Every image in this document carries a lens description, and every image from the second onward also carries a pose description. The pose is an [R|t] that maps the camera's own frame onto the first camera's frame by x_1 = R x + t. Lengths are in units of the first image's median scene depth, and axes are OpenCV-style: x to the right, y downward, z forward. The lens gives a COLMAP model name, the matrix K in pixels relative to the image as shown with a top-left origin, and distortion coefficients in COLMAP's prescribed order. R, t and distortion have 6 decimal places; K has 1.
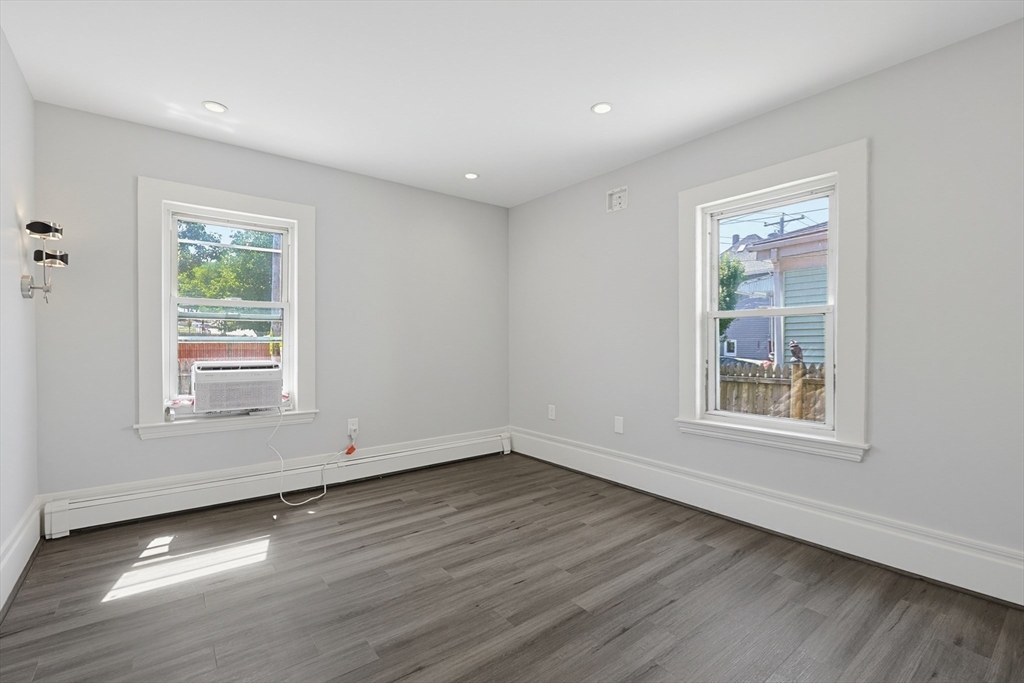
lens RADIAL K [[474.7, 0, 512.0], [0, 474.7, 341.5], [0, 0, 1]] dist [-0.000655, 0.000086]
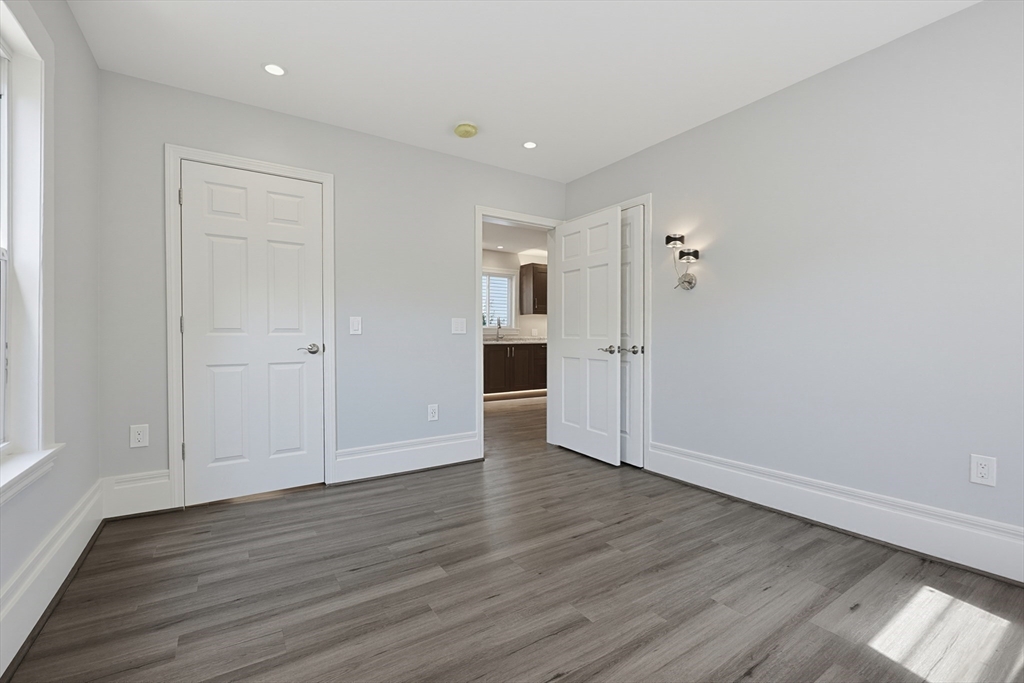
lens RADIAL K [[443.7, 0, 509.4], [0, 443.7, 344.4], [0, 0, 1]] dist [-0.001882, -0.000095]
pose [[-0.995443, 0.001565, 0.095343, -0.066044], [0.004115, 0.999639, 0.026560, 0.018563], [-0.095267, 0.026831, -0.995090, 1.301065]]
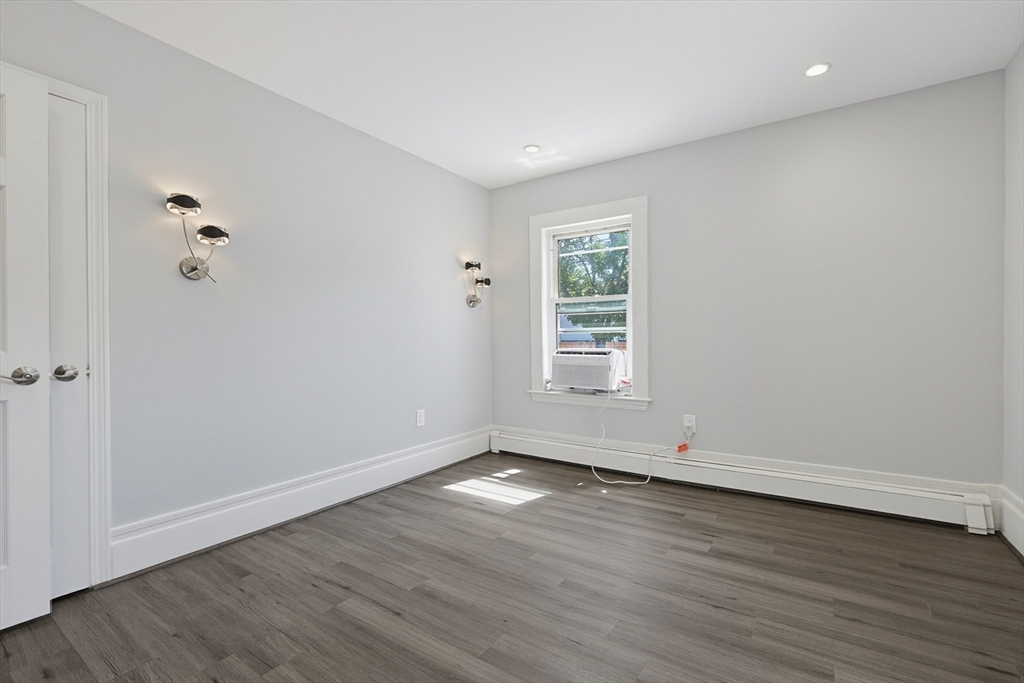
lens RADIAL K [[459.3, 0, 506.9], [0, 459.3, 343.8], [0, 0, 1]] dist [-0.001597, 0.000113]
pose [[0.281839, 0.002078, -0.959459, 0.490228], [0.003611, 0.999988, 0.003226, 0.028561], [0.959455, -0.004374, 0.281828, 0.508178]]
